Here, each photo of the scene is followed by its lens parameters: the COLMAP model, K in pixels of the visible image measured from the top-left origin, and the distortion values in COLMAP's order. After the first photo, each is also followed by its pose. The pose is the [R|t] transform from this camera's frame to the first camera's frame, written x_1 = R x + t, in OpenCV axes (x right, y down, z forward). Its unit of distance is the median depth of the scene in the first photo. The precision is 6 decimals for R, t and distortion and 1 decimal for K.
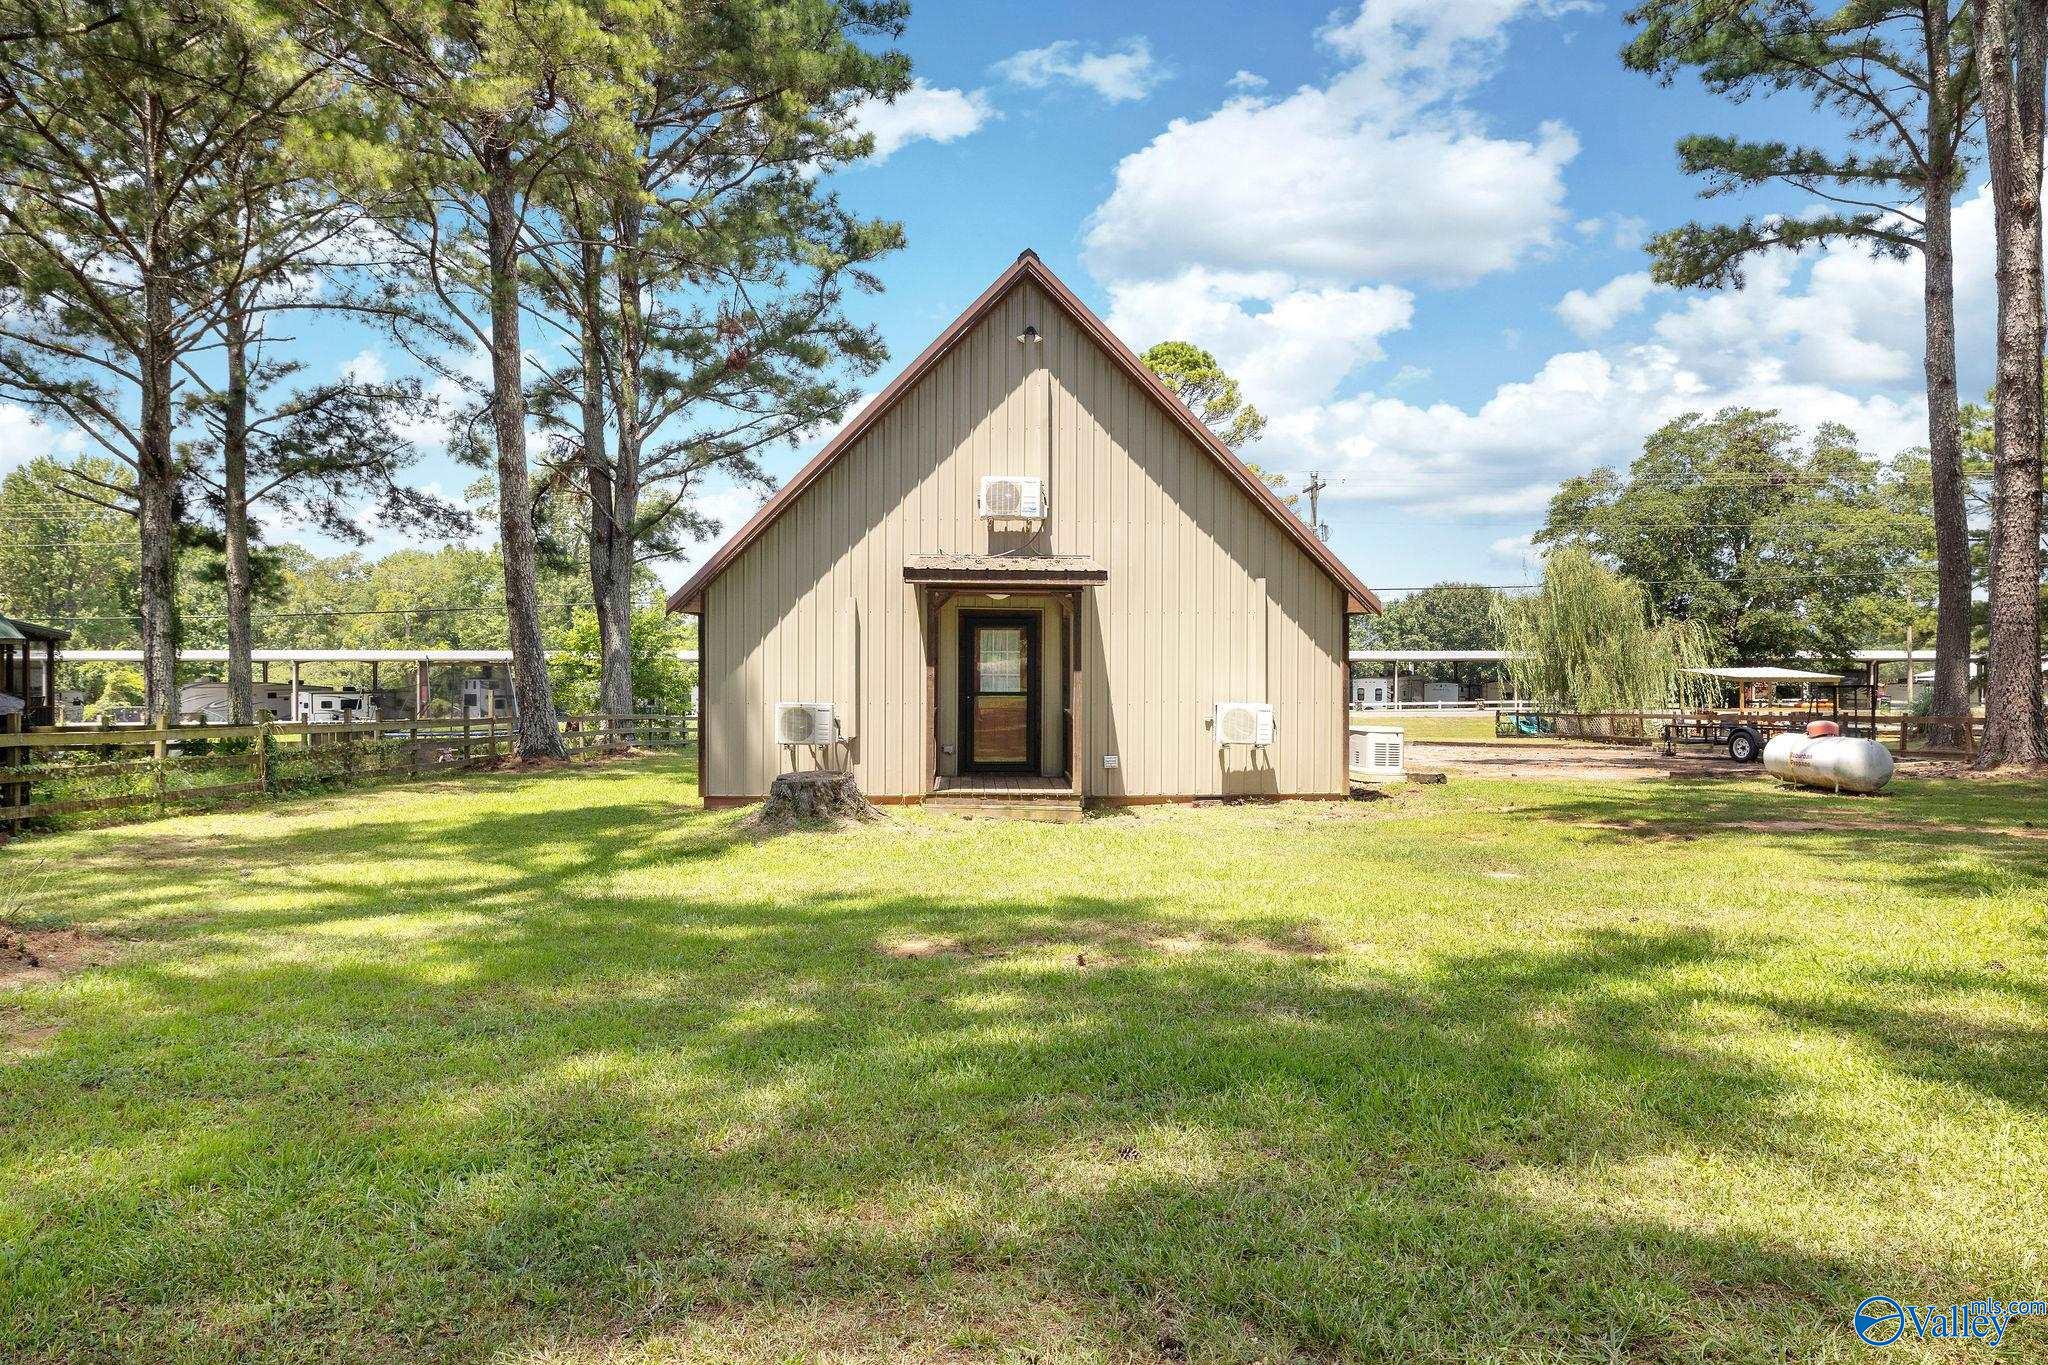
lens RADIAL K [[1298.4, 0, 1030.1], [0, 1298.4, 683.5], [0, 0, 1]] dist [-0.005201, 0.003558]
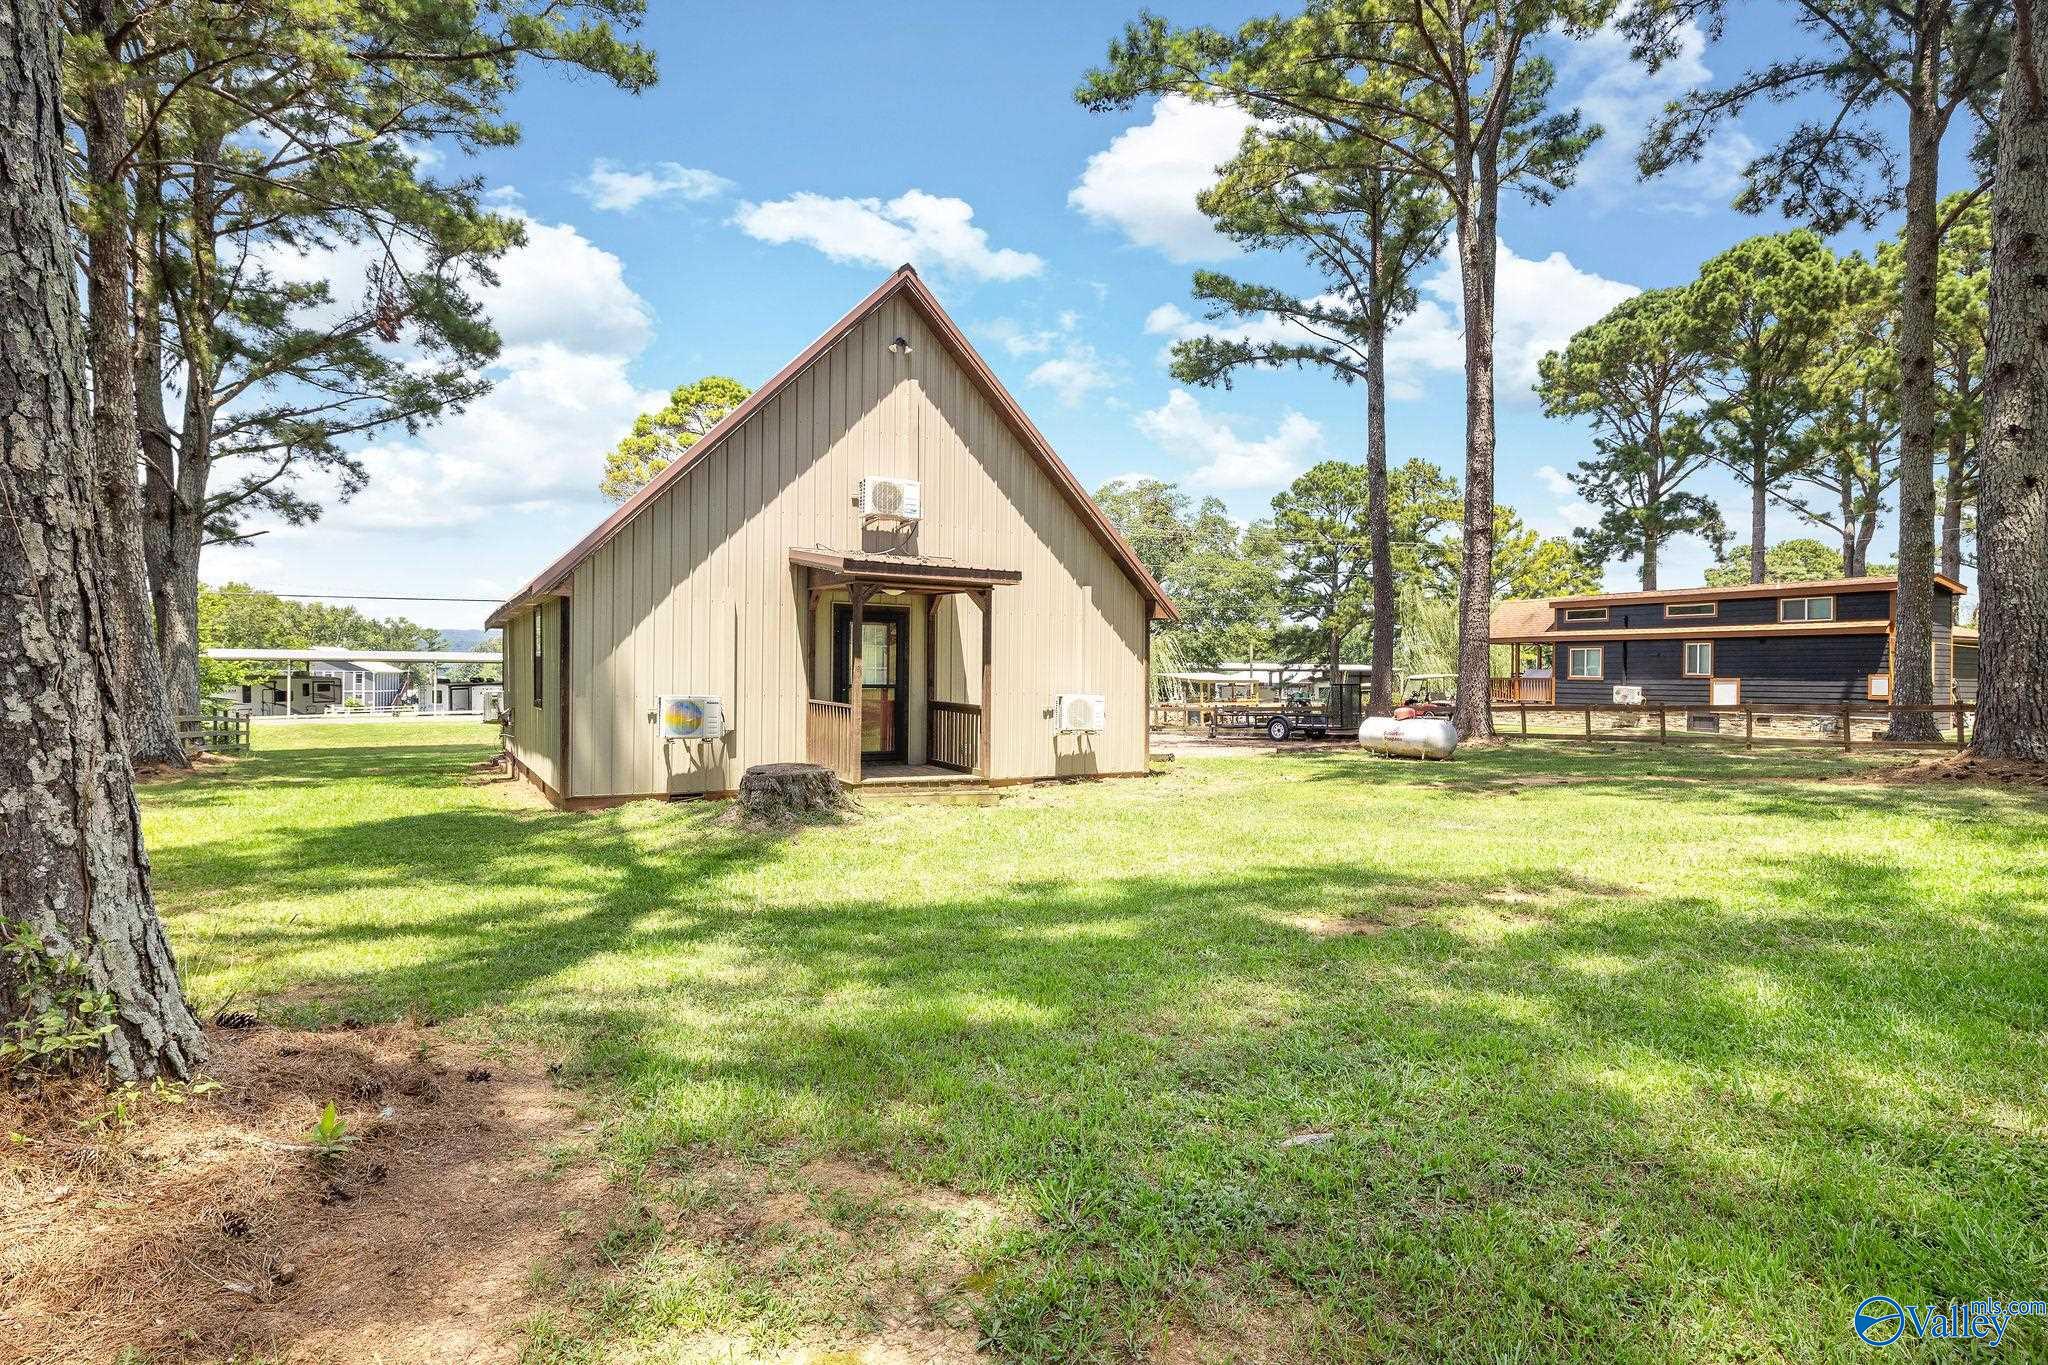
lens RADIAL K [[1100.6, 0, 1033.2], [0, 1100.6, 685.5], [0, 0, 1]] dist [-0.001536, 0.001873]
pose [[0.889346, 0.001937, 0.457230, -0.250676], [-0.001130, 0.999997, -0.002037, 0.007179], [-0.457233, 0.001294, 0.889346, 0.125958]]
